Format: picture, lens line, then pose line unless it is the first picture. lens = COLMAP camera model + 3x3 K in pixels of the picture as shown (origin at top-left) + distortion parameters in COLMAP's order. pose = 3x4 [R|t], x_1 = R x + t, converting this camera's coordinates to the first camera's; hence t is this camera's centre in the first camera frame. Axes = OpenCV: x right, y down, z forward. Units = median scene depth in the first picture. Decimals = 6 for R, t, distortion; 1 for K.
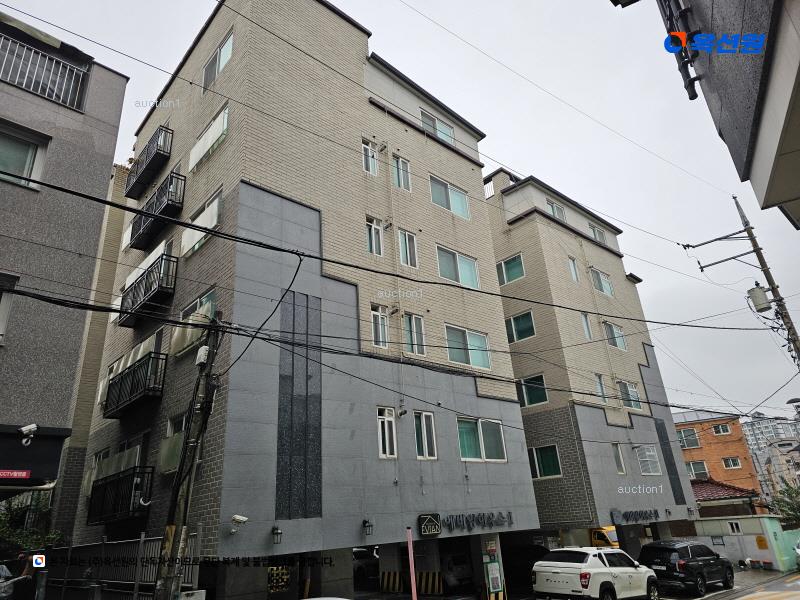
lens RADIAL K [[535.4, 0, 396.8], [0, 535.4, 296.6], [0, 0, 1]] dist [0.065866, -0.056028]
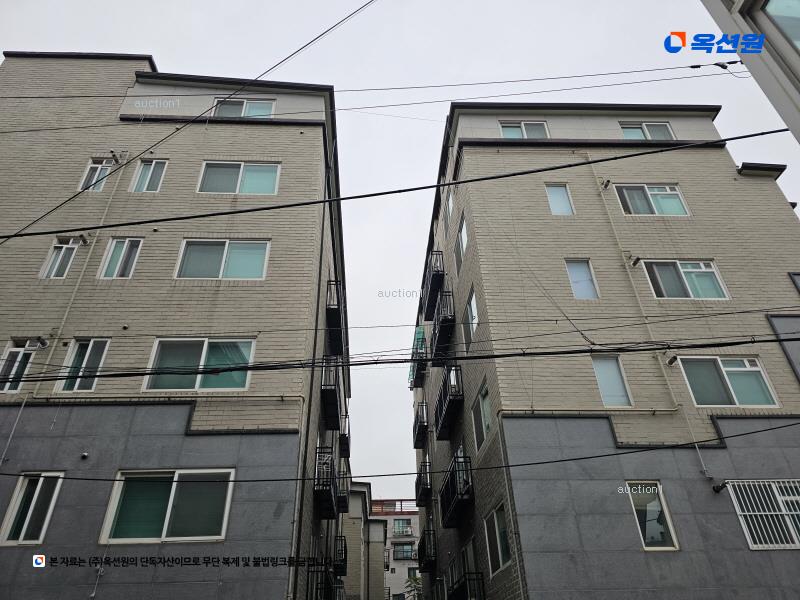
lens RADIAL K [[535.4, 0, 395.2], [0, 535.4, 288.5], [0, 0, 1]] dist [0.065866, -0.056028]
pose [[0.767855, -0.326572, -0.551135, 0.774328], [0.224214, 0.942895, -0.246327, 0.243617], [0.600106, 0.065571, 0.797229, 0.646987]]
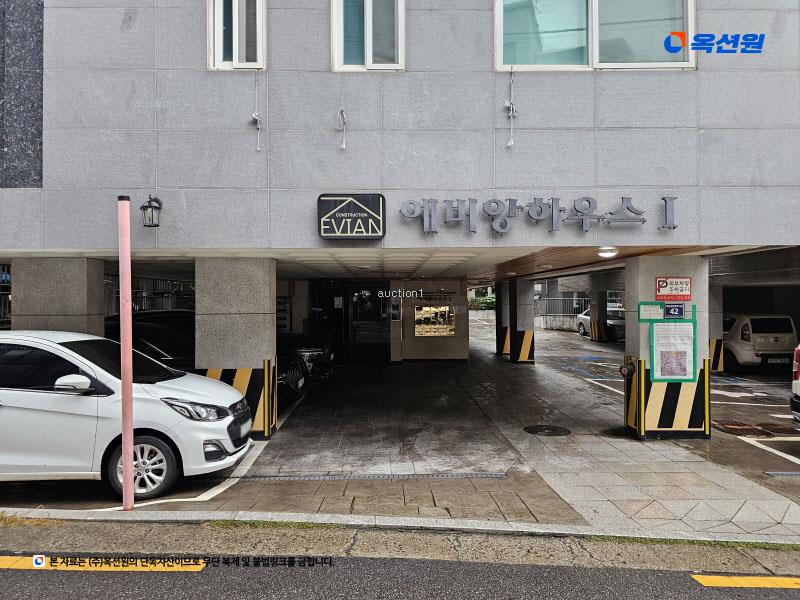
lens RADIAL K [[535.4, 0, 396.9], [0, 535.4, 294.3], [0, 0, 1]] dist [0.065866, -0.056028]
pose [[0.752283, 0.056742, -0.656393, 0.308190], [0.214434, 0.920951, 0.325372, 0.292775], [0.622968, -0.385525, 0.680648, 0.599276]]
